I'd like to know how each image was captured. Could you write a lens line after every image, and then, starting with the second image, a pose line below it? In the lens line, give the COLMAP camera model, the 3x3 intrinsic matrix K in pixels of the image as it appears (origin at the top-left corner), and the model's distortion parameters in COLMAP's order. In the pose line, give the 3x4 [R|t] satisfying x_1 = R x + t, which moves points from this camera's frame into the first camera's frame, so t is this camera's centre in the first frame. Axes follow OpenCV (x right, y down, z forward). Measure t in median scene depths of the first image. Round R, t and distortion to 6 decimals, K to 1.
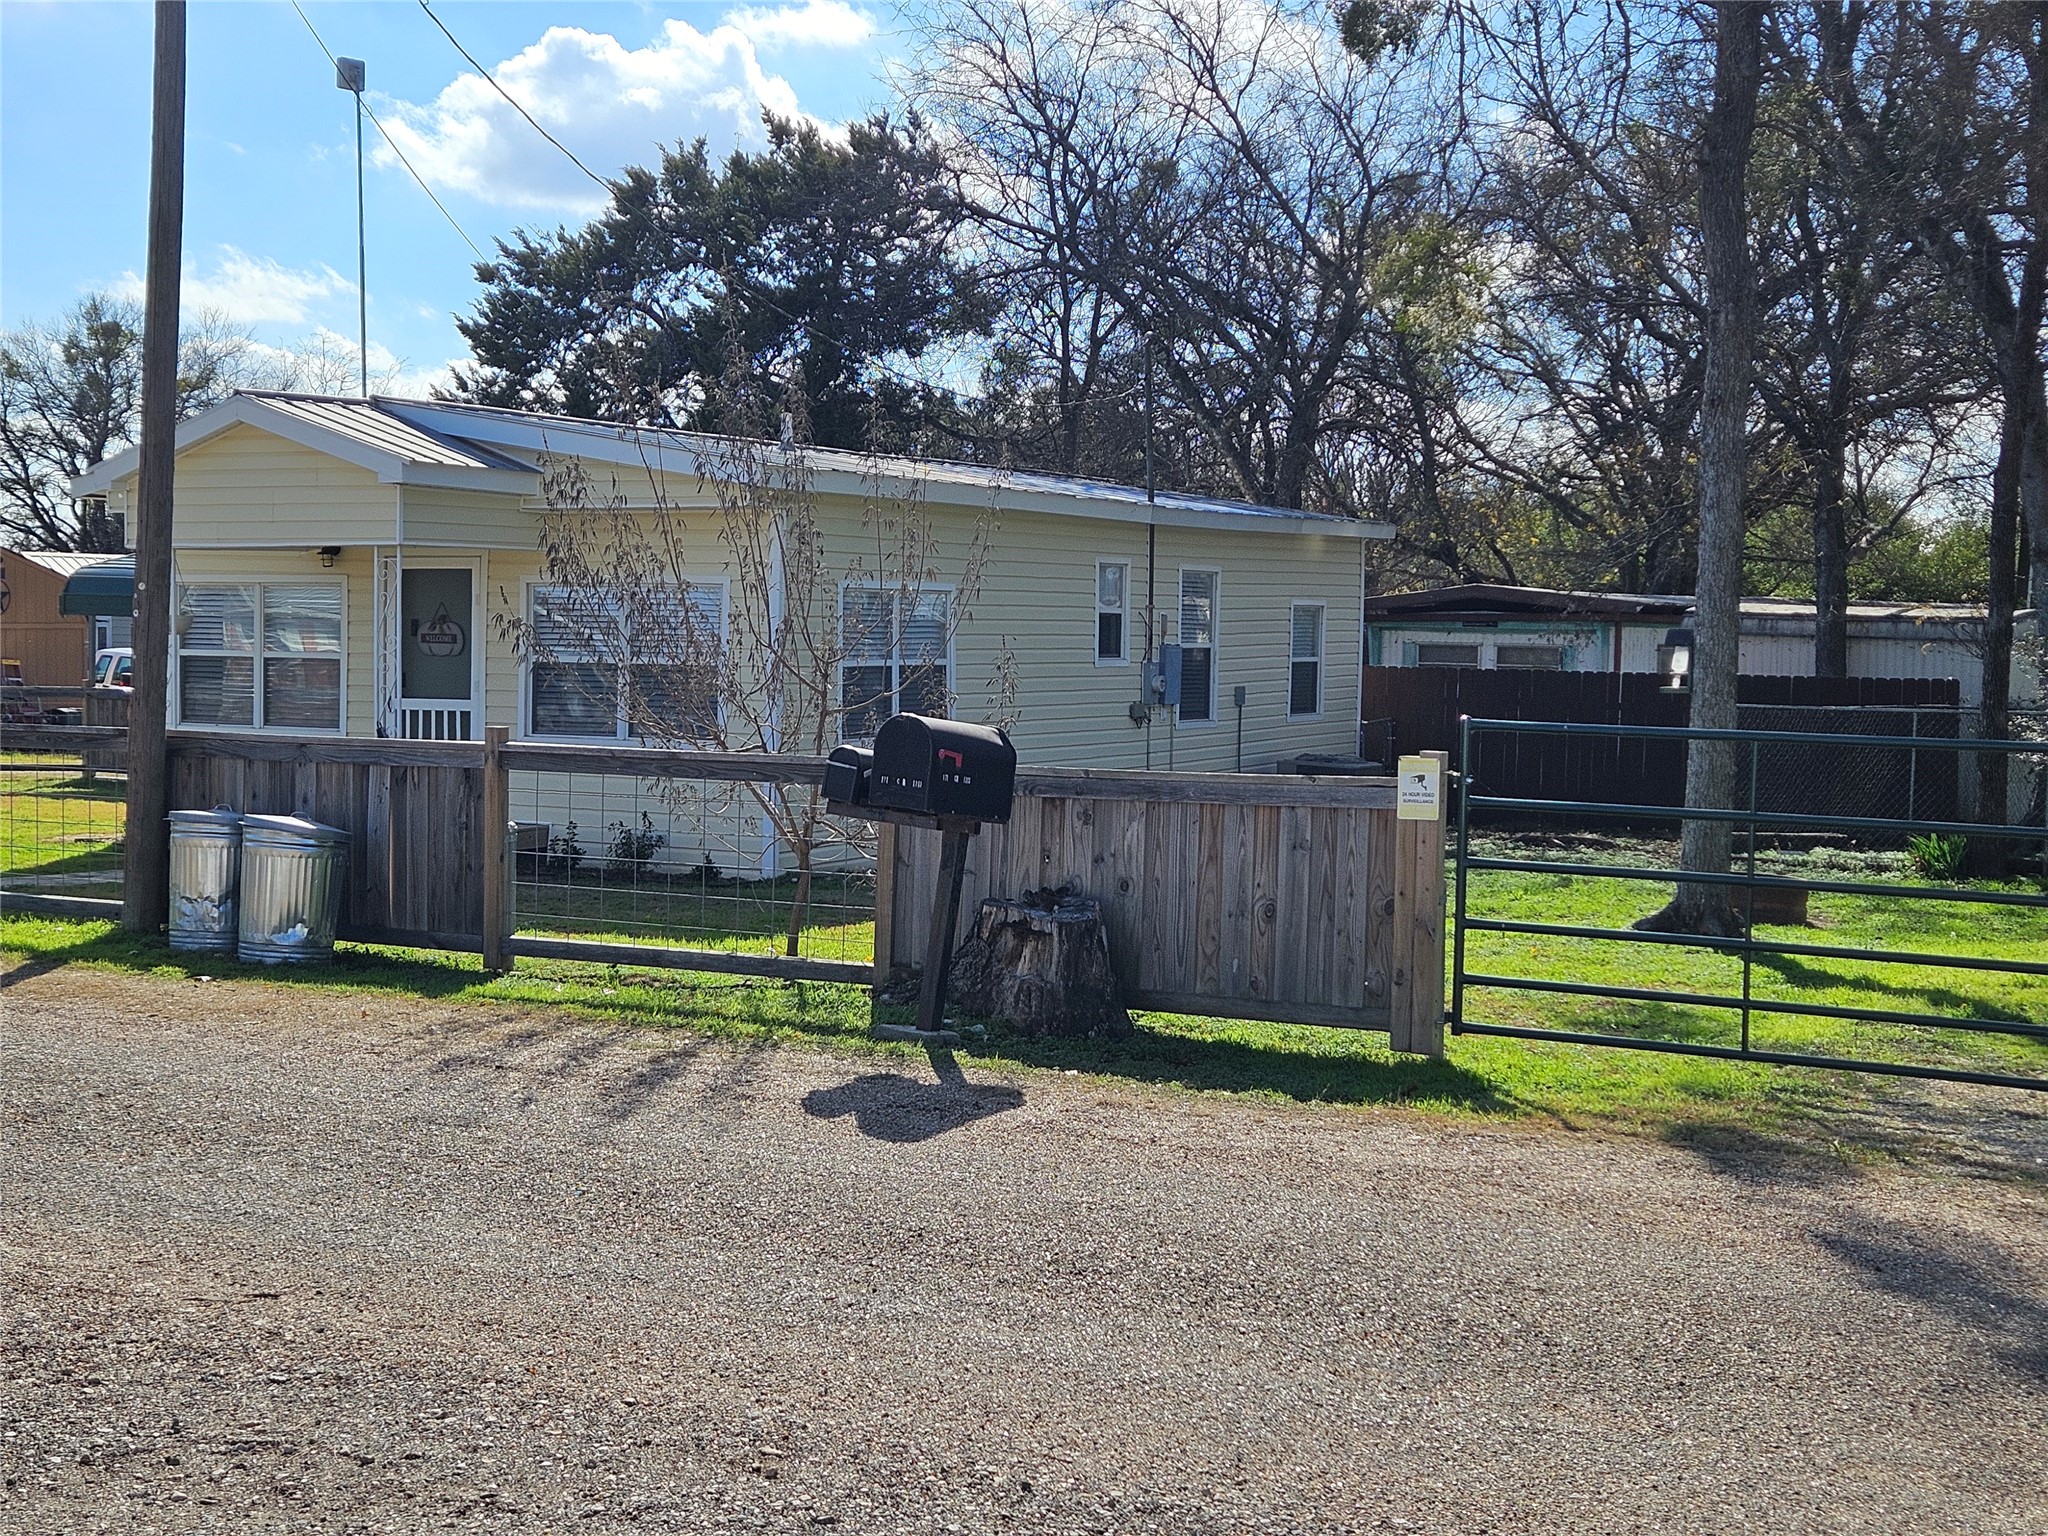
lens RADIAL K [[2660.6, 0, 1024.0], [0, 2660.6, 768.0], [0, 0, 1]] dist [0.076001, -0.059078]
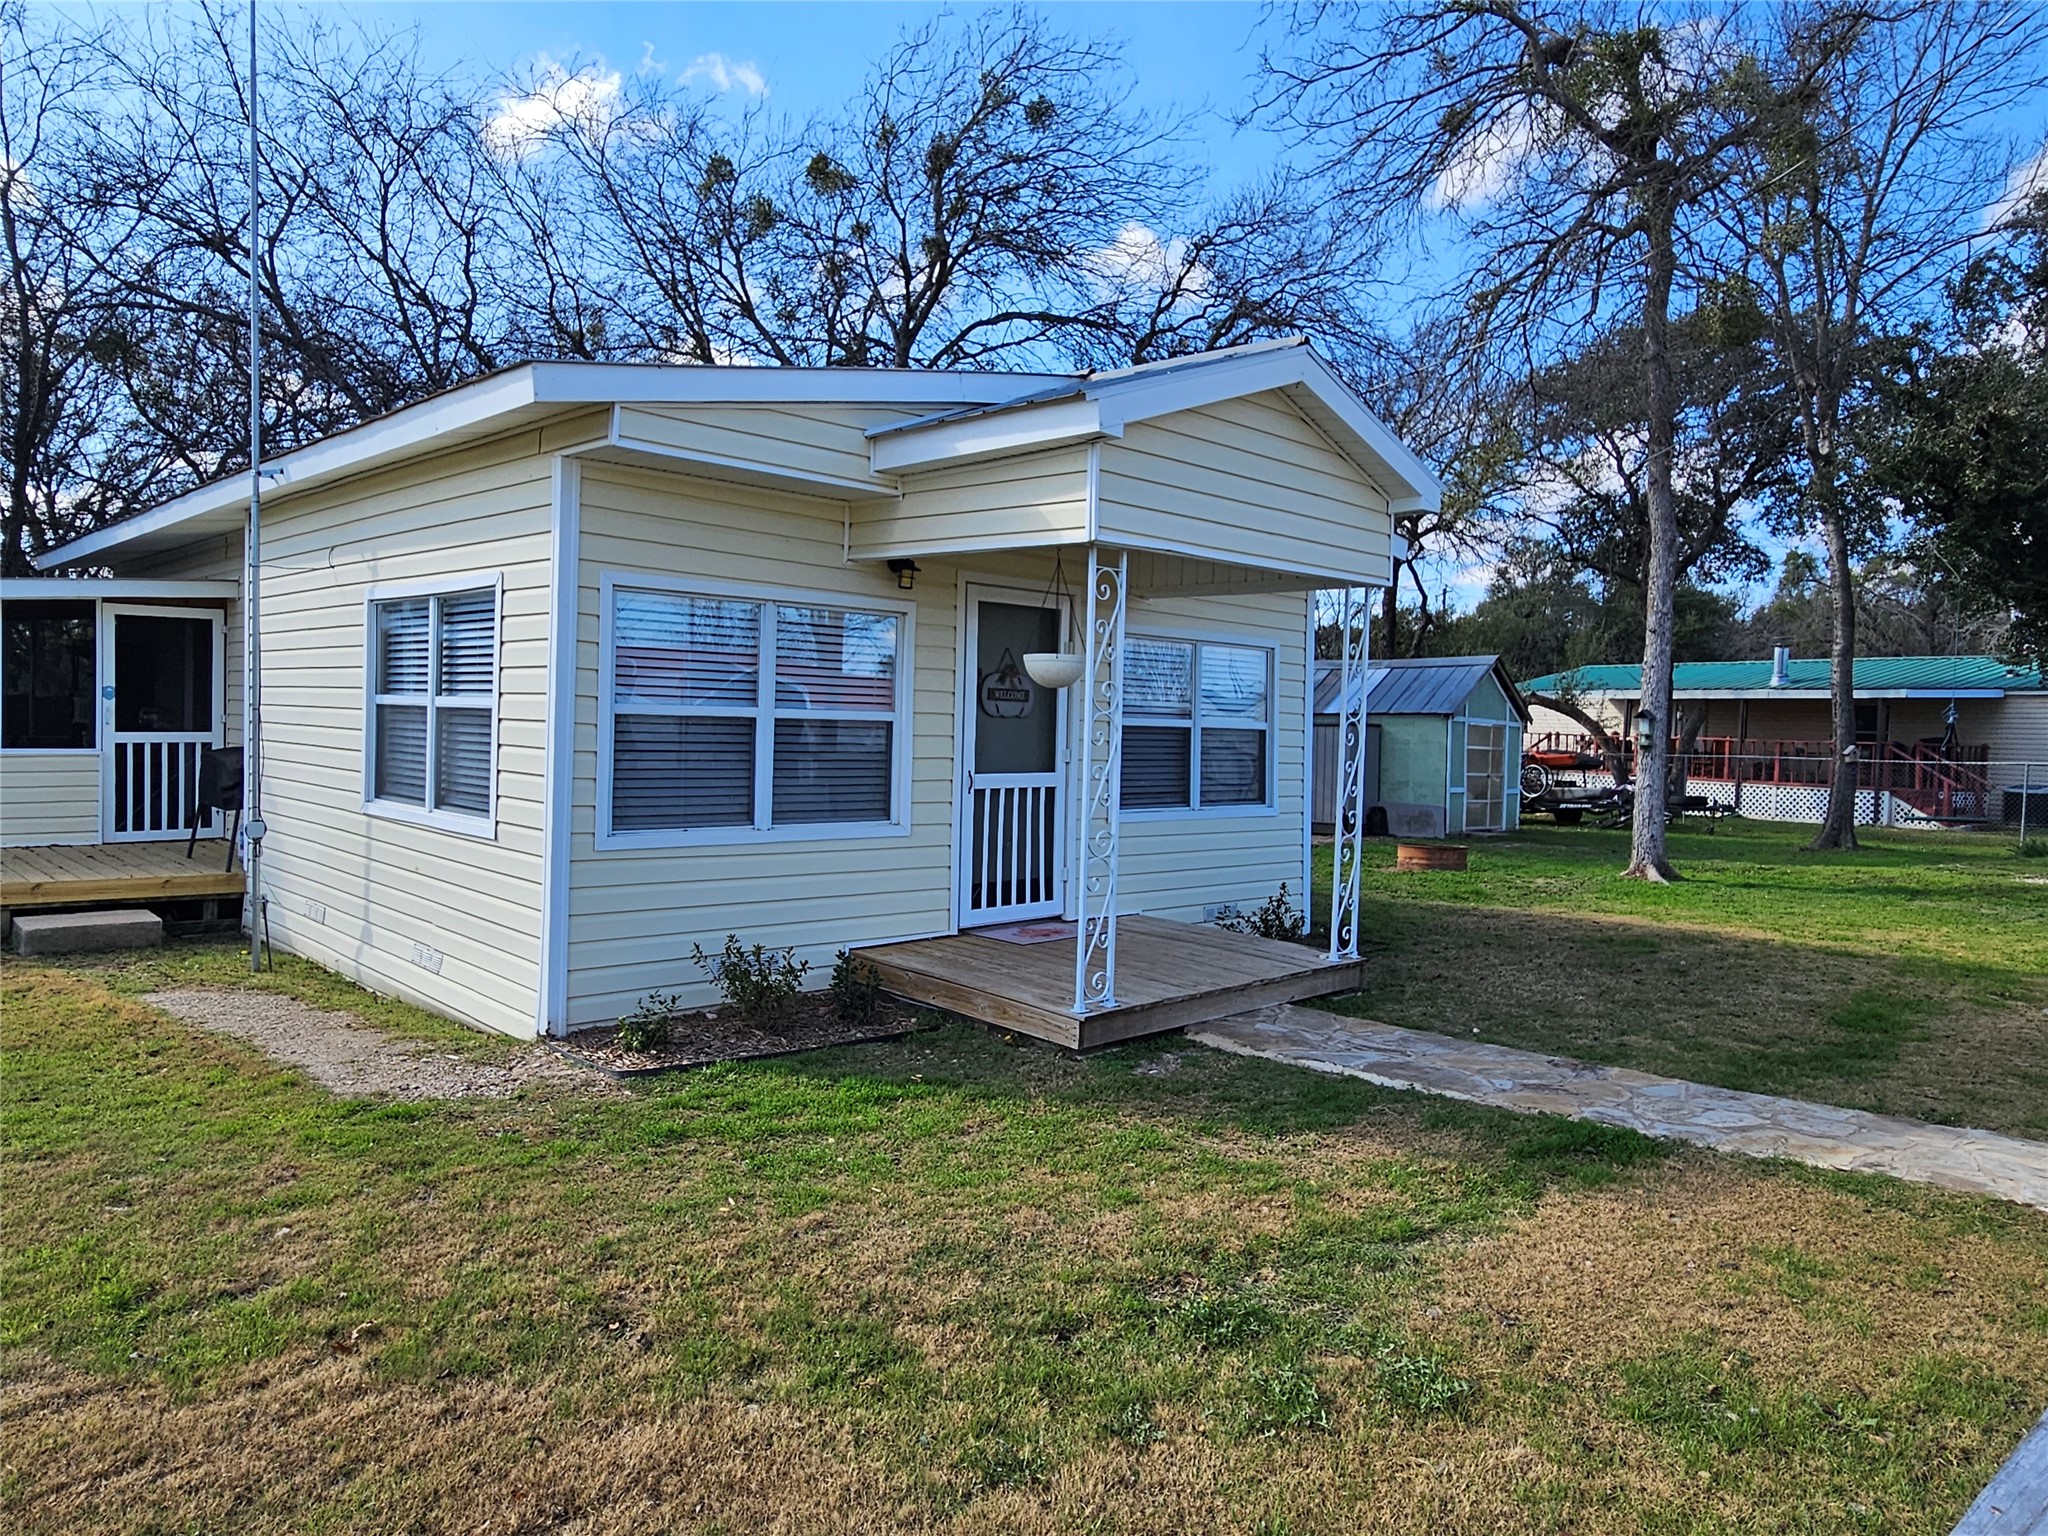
lens RADIAL K [[1389.7, 0, 1014.8], [0, 1389.7, 772.4], [0, 0, 1]] dist [-0.010745, 0.001866]
pose [[0.316269, -0.042429, 0.947720, -0.599997], [0.023514, 0.999043, 0.036879, -0.040761], [-0.948378, 0.010621, 0.316964, 0.869359]]
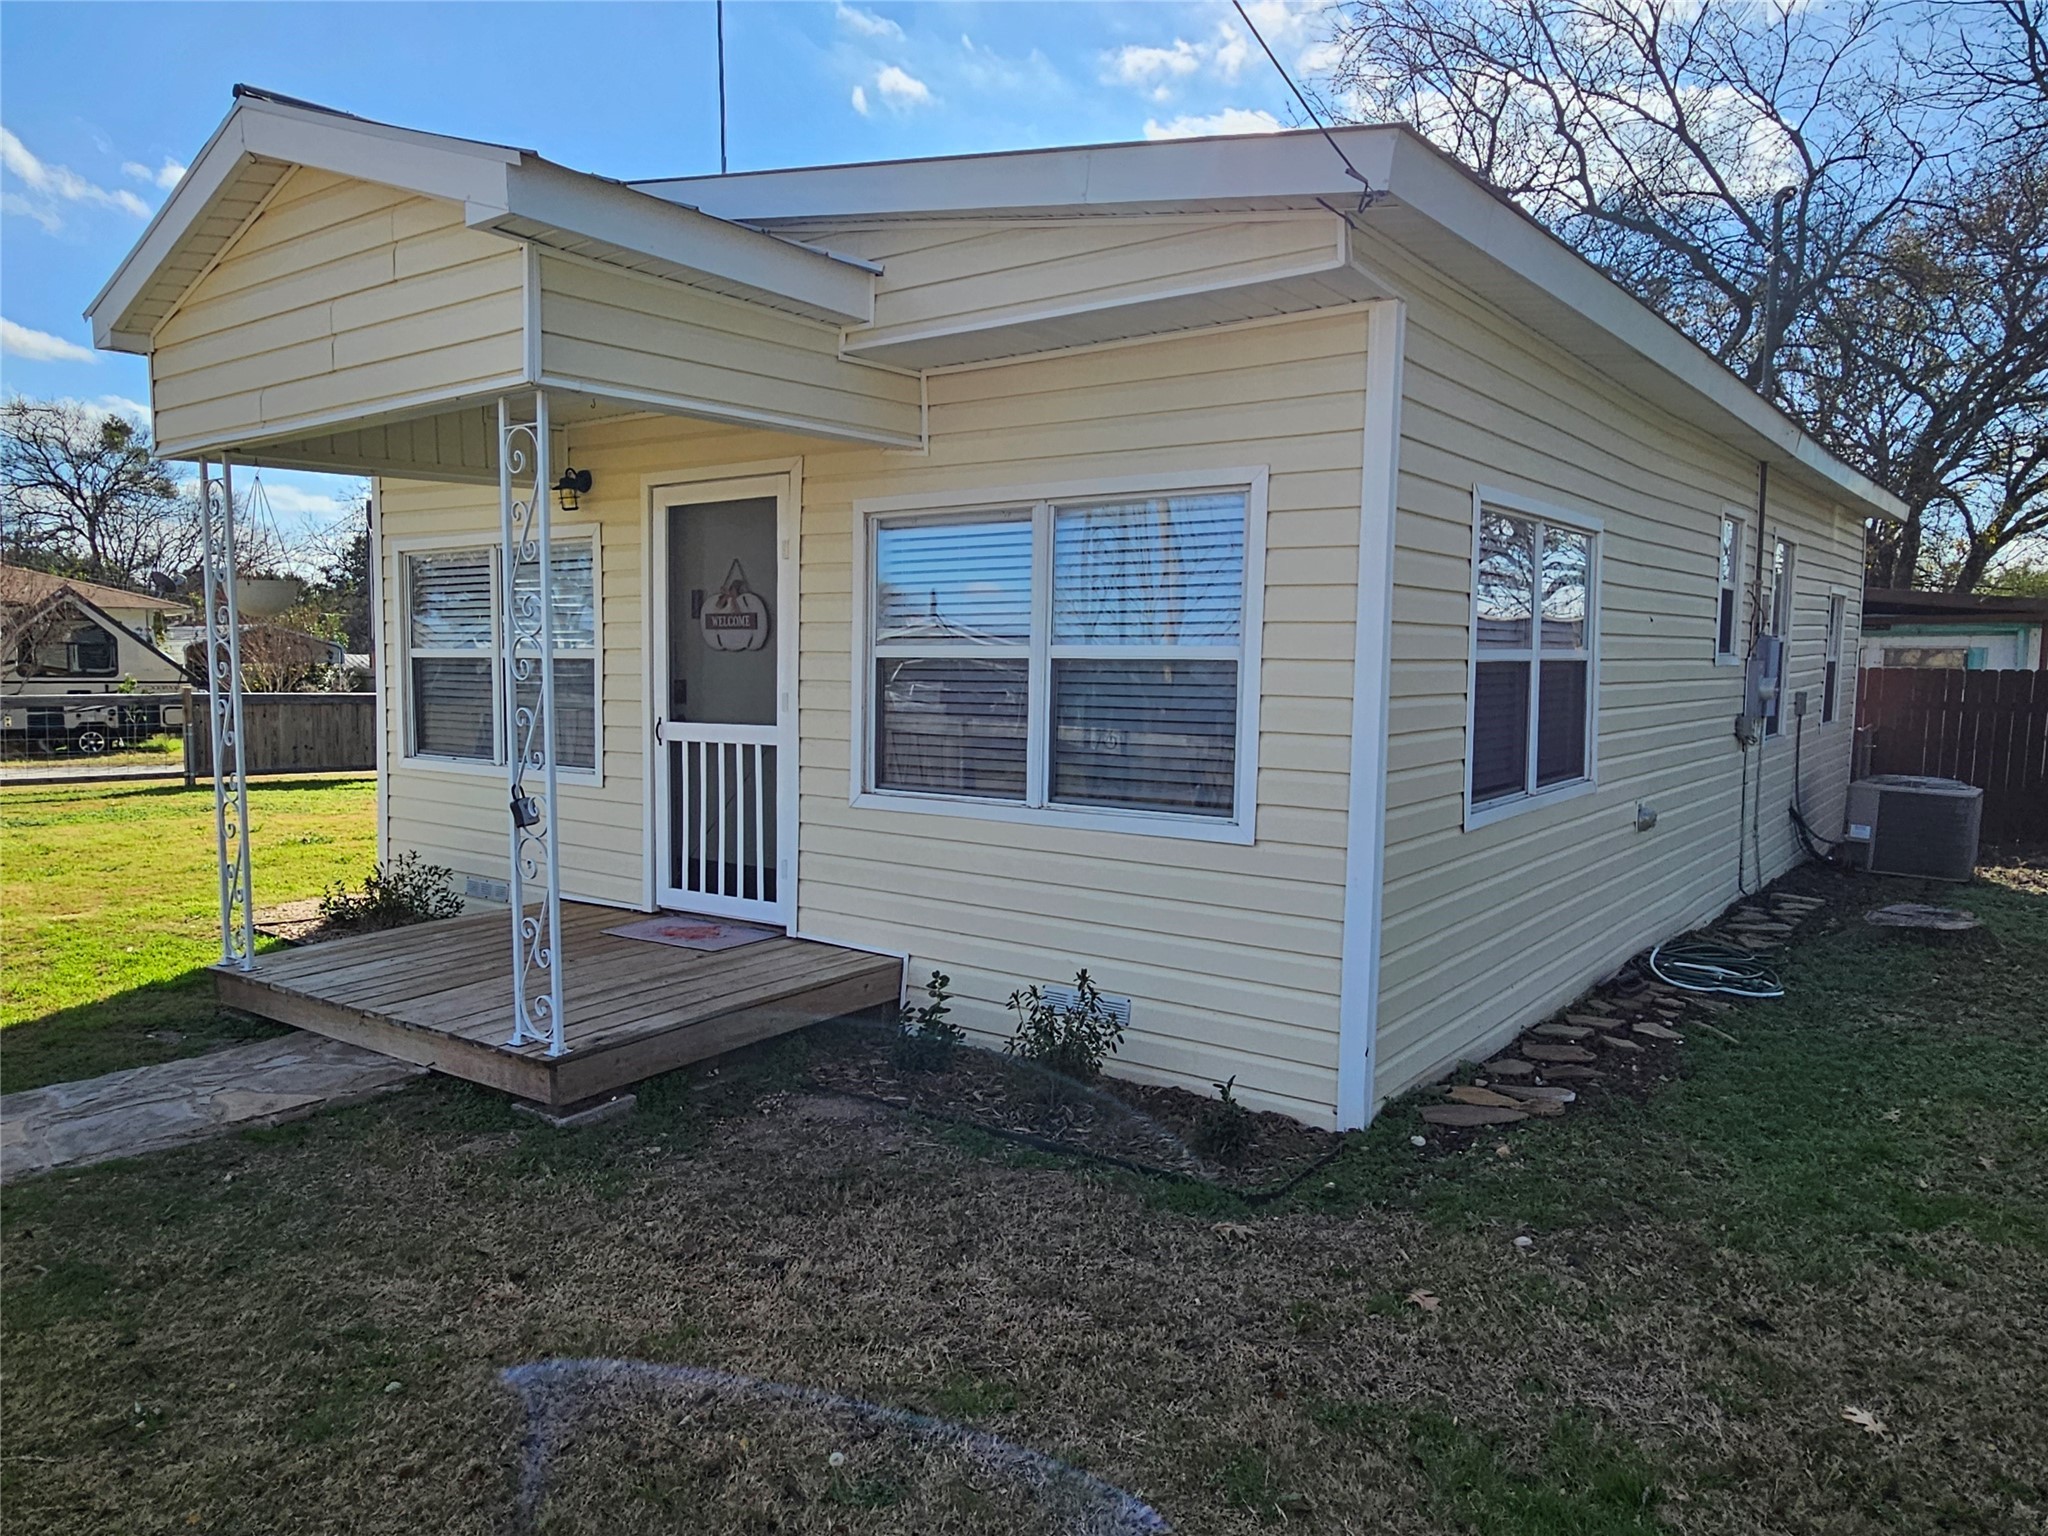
lens RADIAL K [[1389.7, 0, 1014.8], [0, 1389.7, 772.4], [0, 0, 1]] dist [-0.010745, 0.001866]
pose [[0.986193, 0.004110, -0.165550, -0.105812], [0.000552, 0.999605, 0.028107, -0.023589], [0.165600, -0.027810, 0.985801, 0.704680]]
